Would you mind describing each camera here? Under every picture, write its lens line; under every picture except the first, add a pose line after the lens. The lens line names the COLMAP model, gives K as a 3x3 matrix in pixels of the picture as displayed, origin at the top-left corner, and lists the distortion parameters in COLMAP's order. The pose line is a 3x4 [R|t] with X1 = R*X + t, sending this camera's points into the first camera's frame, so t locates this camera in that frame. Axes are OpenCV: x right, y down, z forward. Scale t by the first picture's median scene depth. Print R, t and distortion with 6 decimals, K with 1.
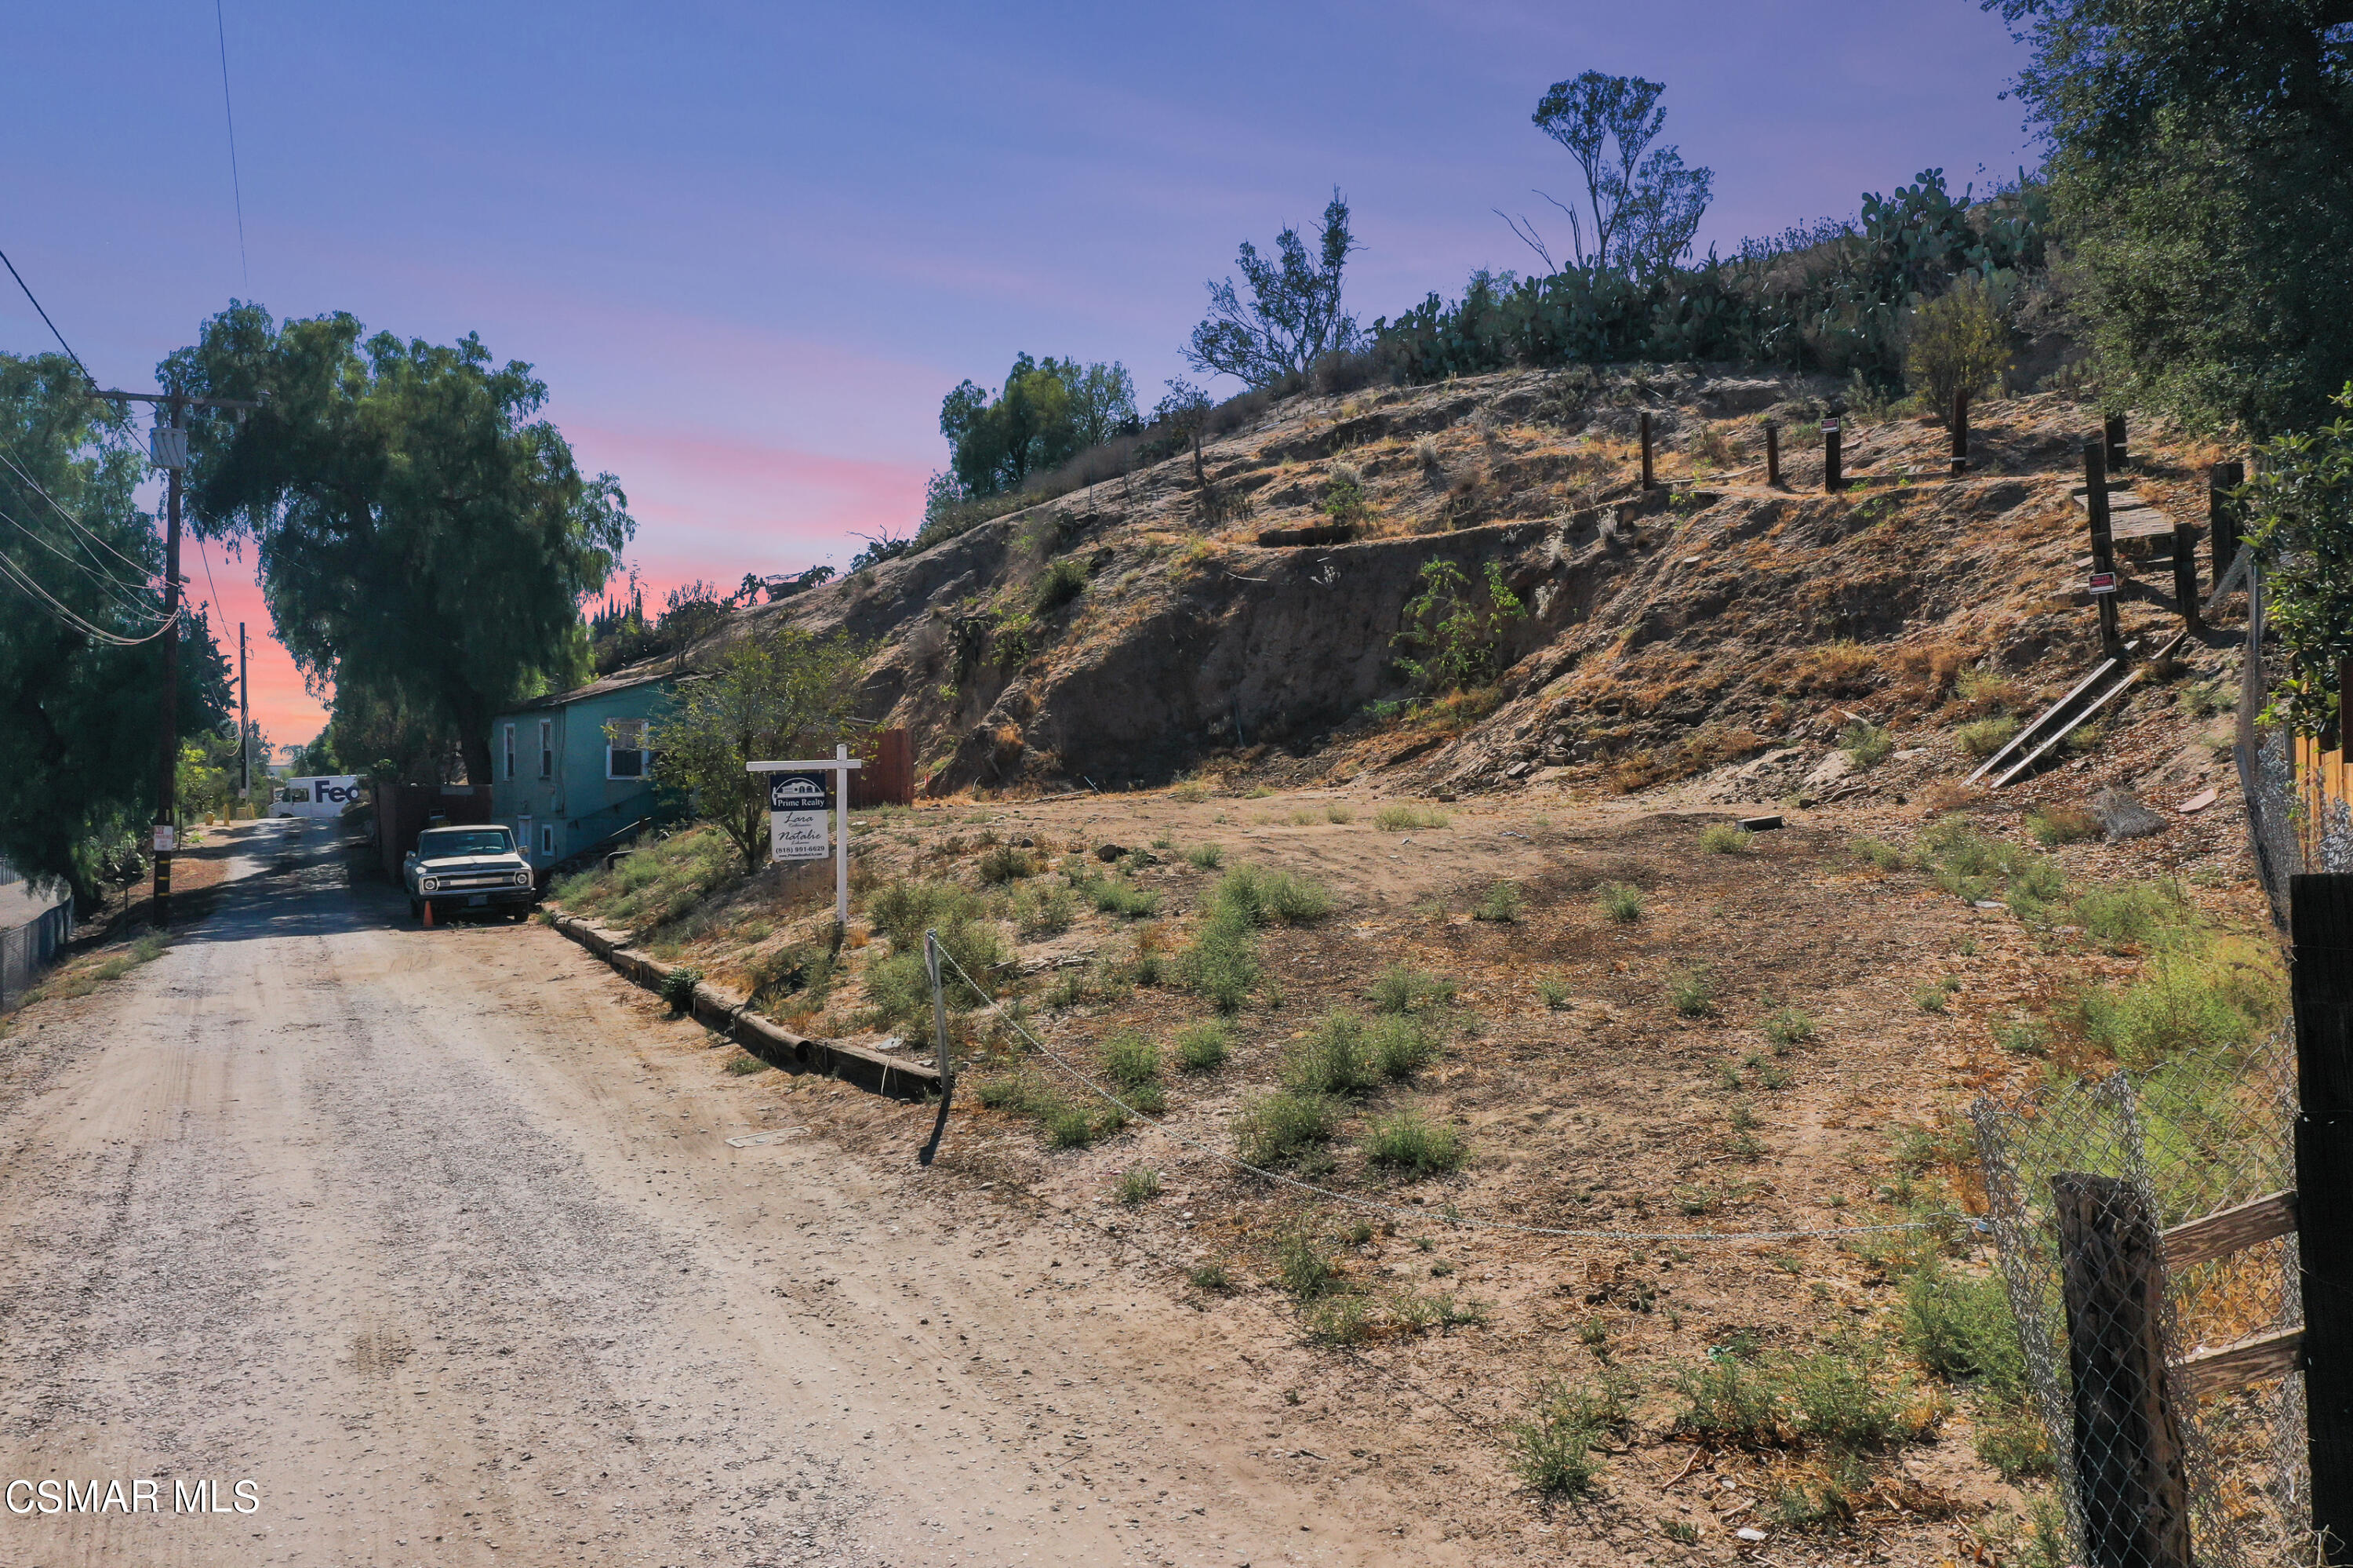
lens RADIAL K [[1874.5, 0, 1171.7], [0, 1874.5, 780.7], [0, 0, 1]] dist [0.020686, 0.011473]
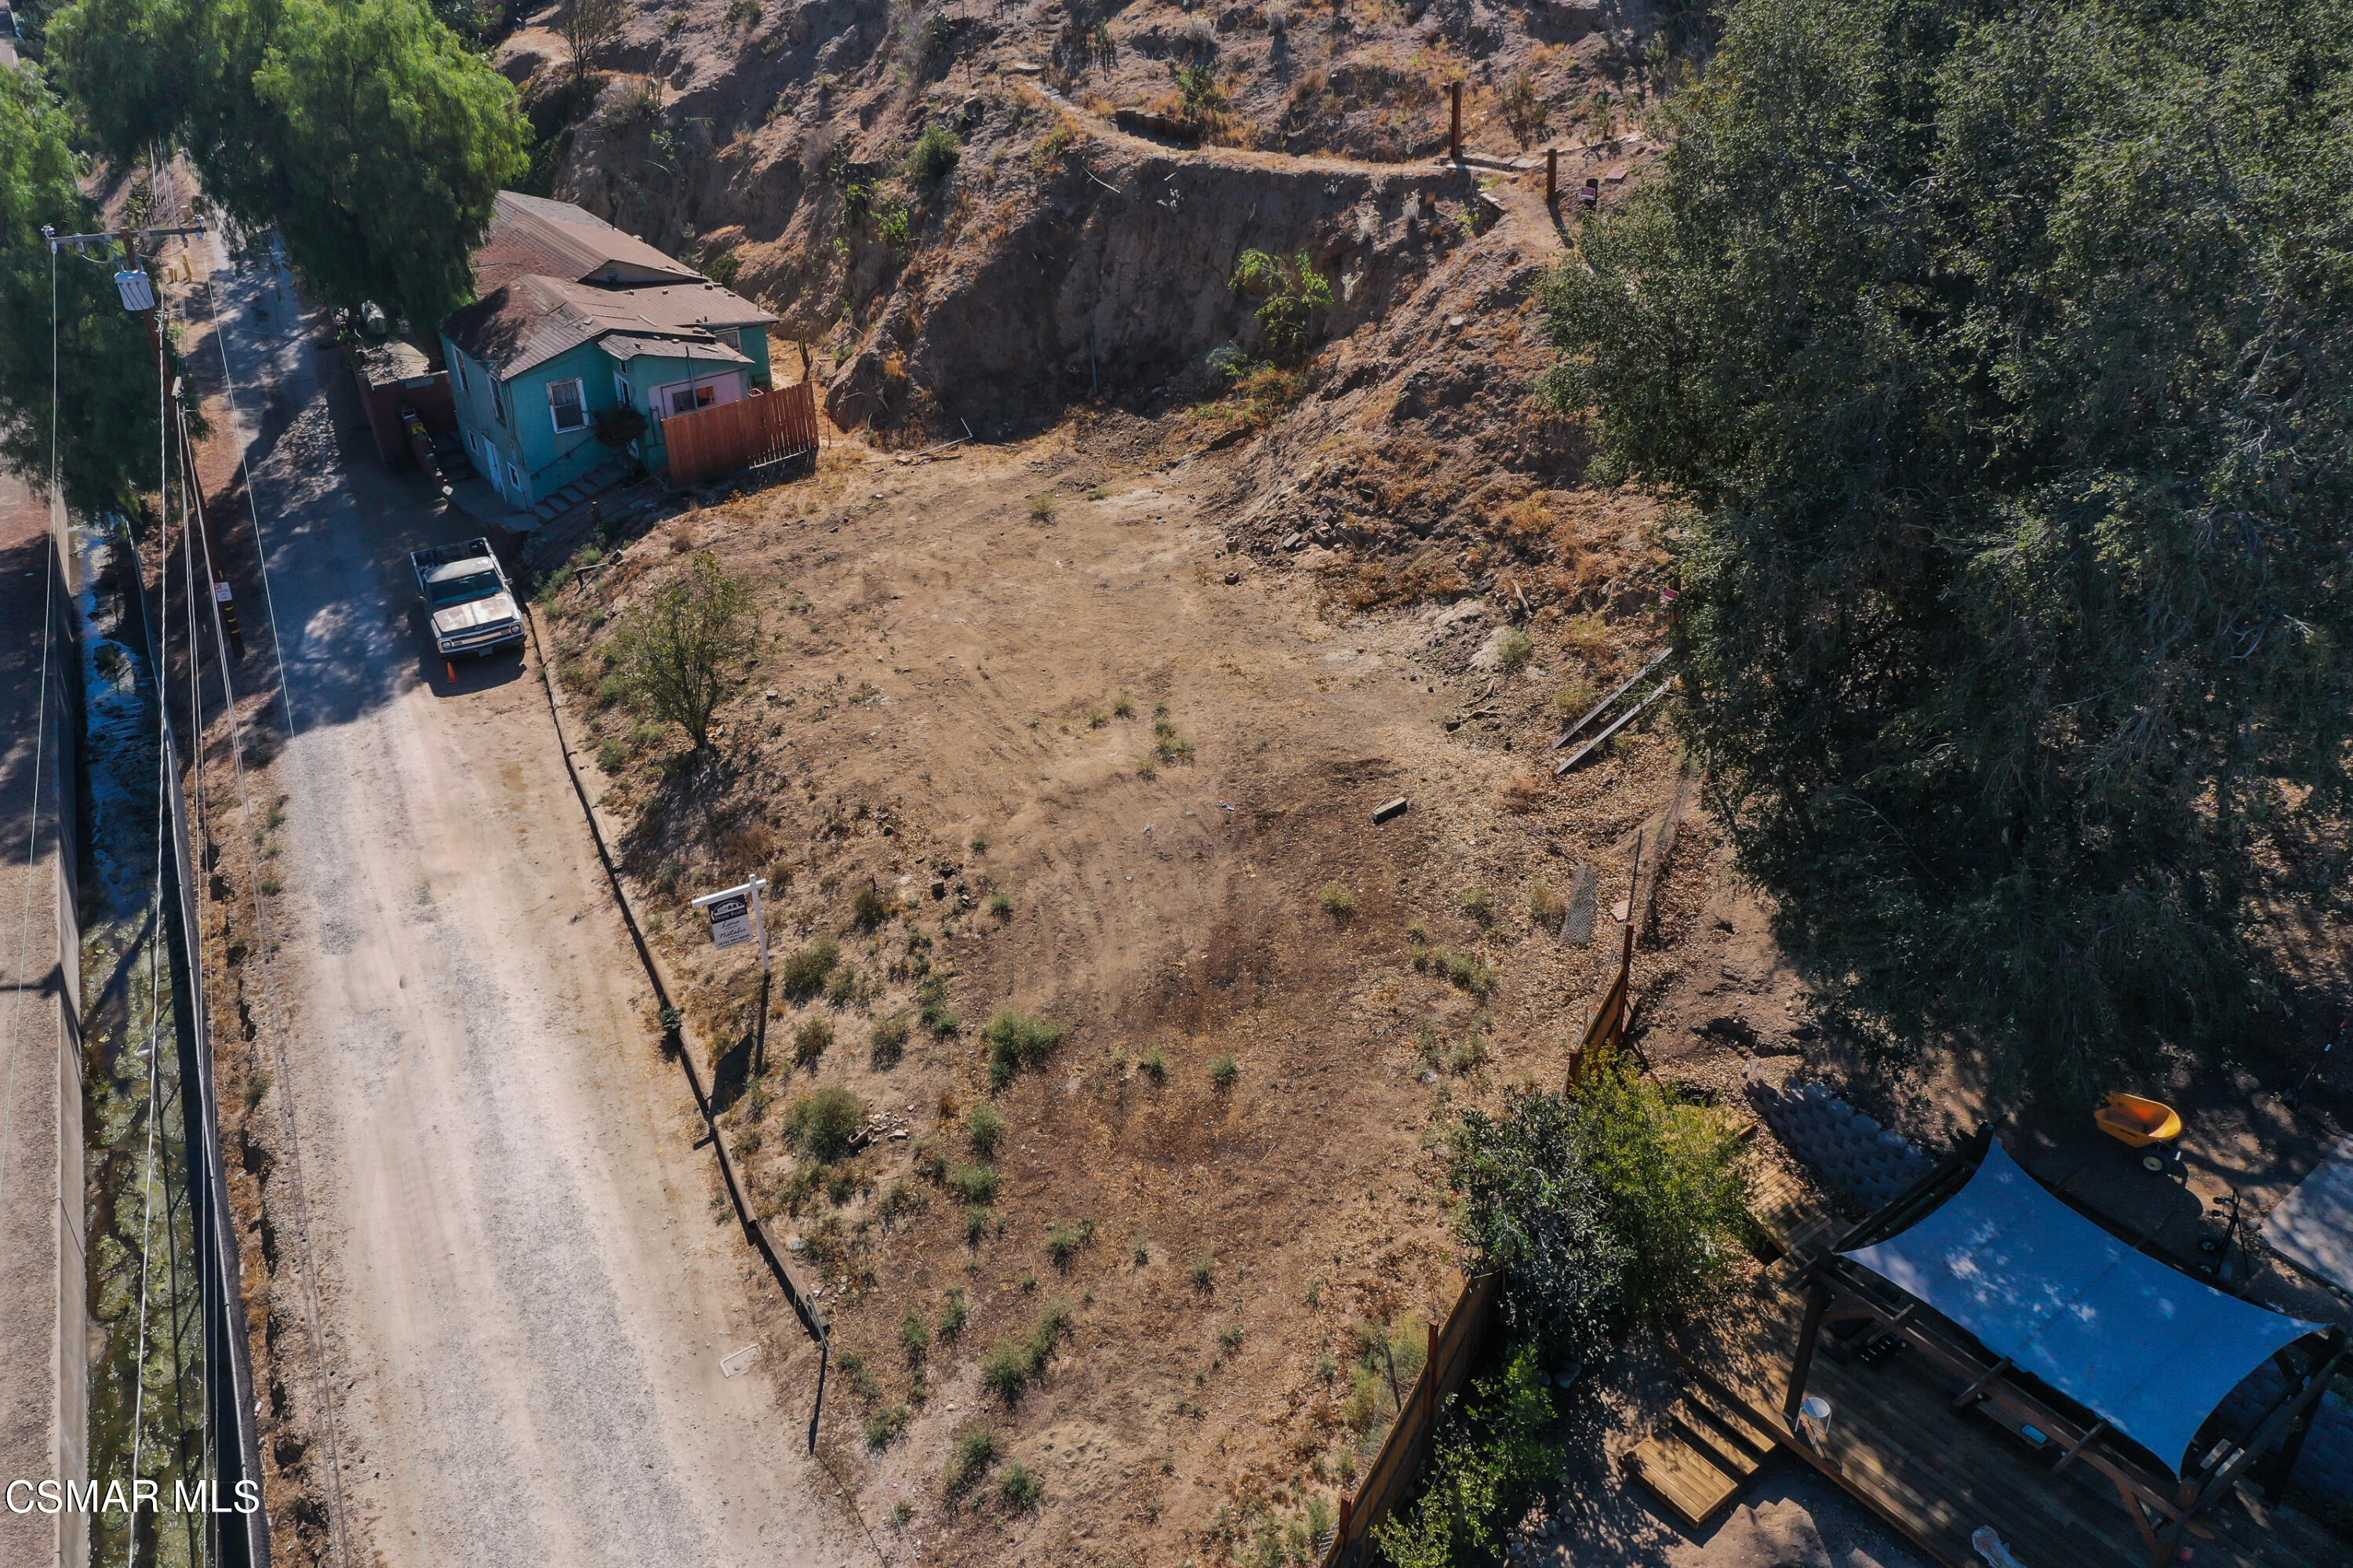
lens RADIAL K [[1874.5, 0, 1171.7], [0, 1874.5, 780.7], [0, 0, 1]] dist [0.020686, 0.011473]
pose [[0.999744, -0.022096, 0.004965, 0.077189], [0.016540, 0.862142, 0.506396, -0.414331], [-0.015469, -0.506184, 0.862287, -0.135626]]
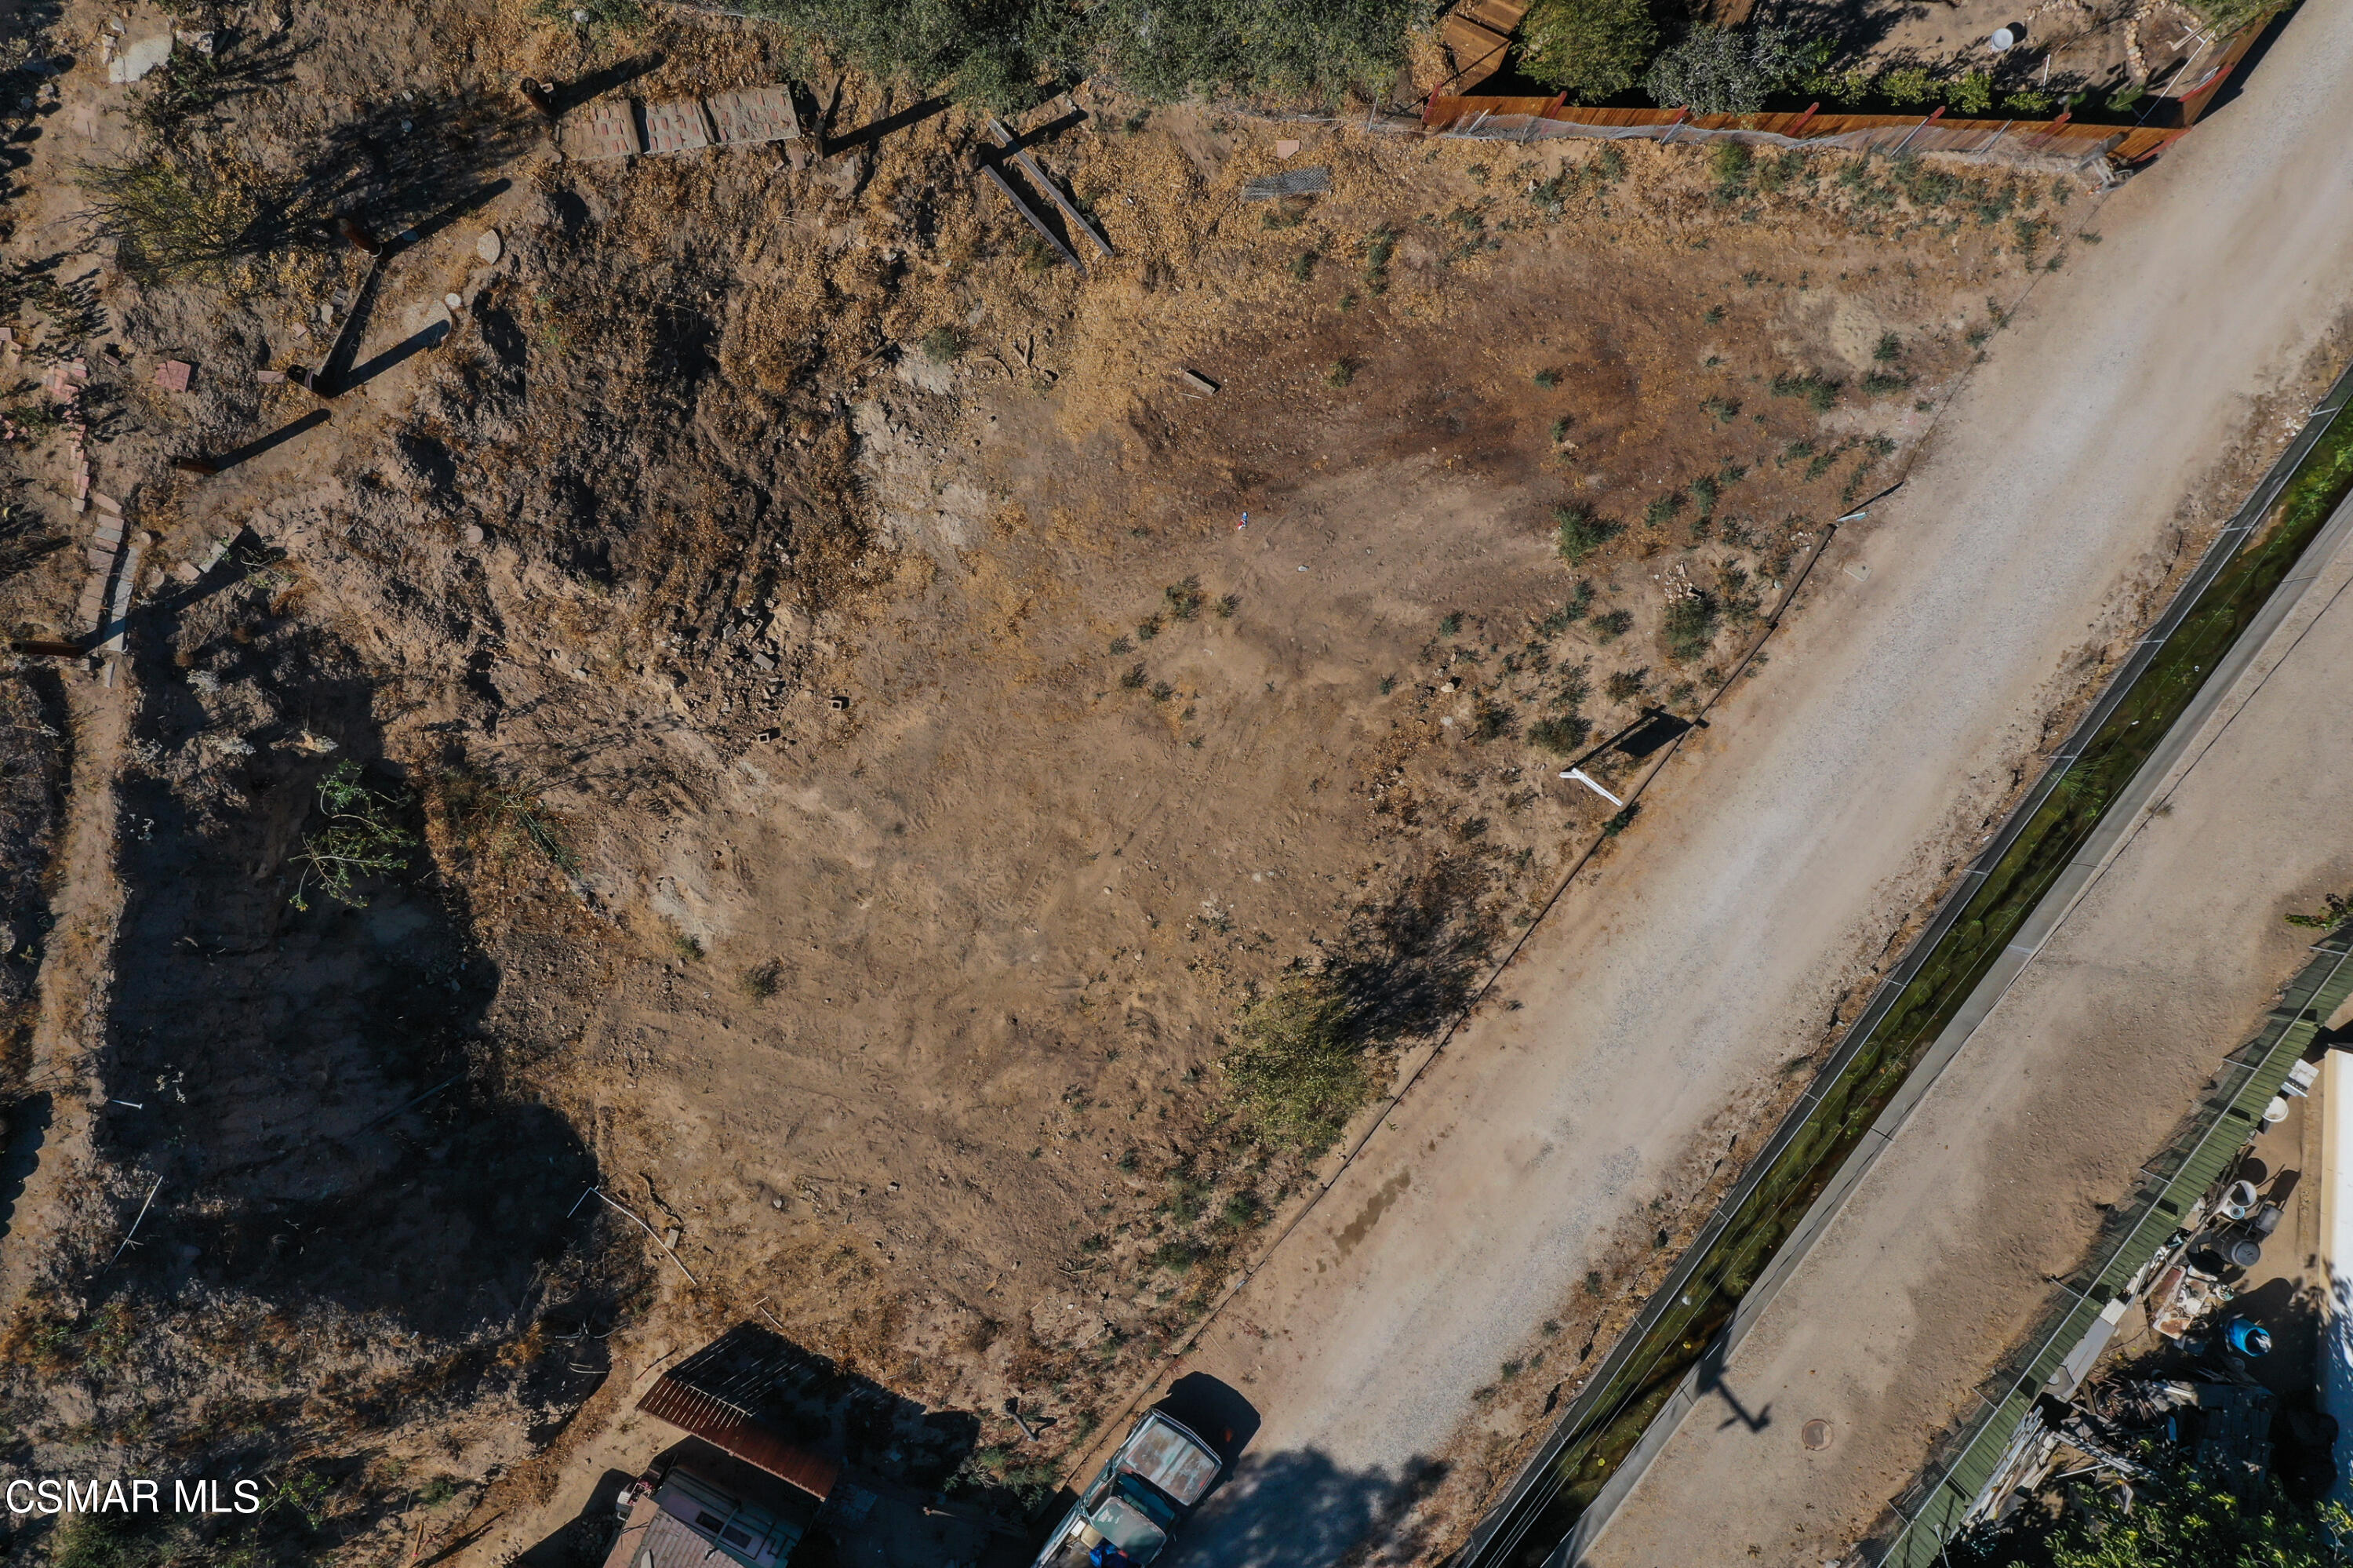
lens RADIAL K [[1874.5, 0, 1171.7], [0, 1874.5, 780.7], [0, 0, 1]] dist [0.020686, 0.011473]
pose [[-0.464017, -0.885759, -0.010873, 0.015473], [0.014001, -0.019606, 0.999710, -0.933656], [-0.885716, 0.463730, 0.021499, 0.647635]]
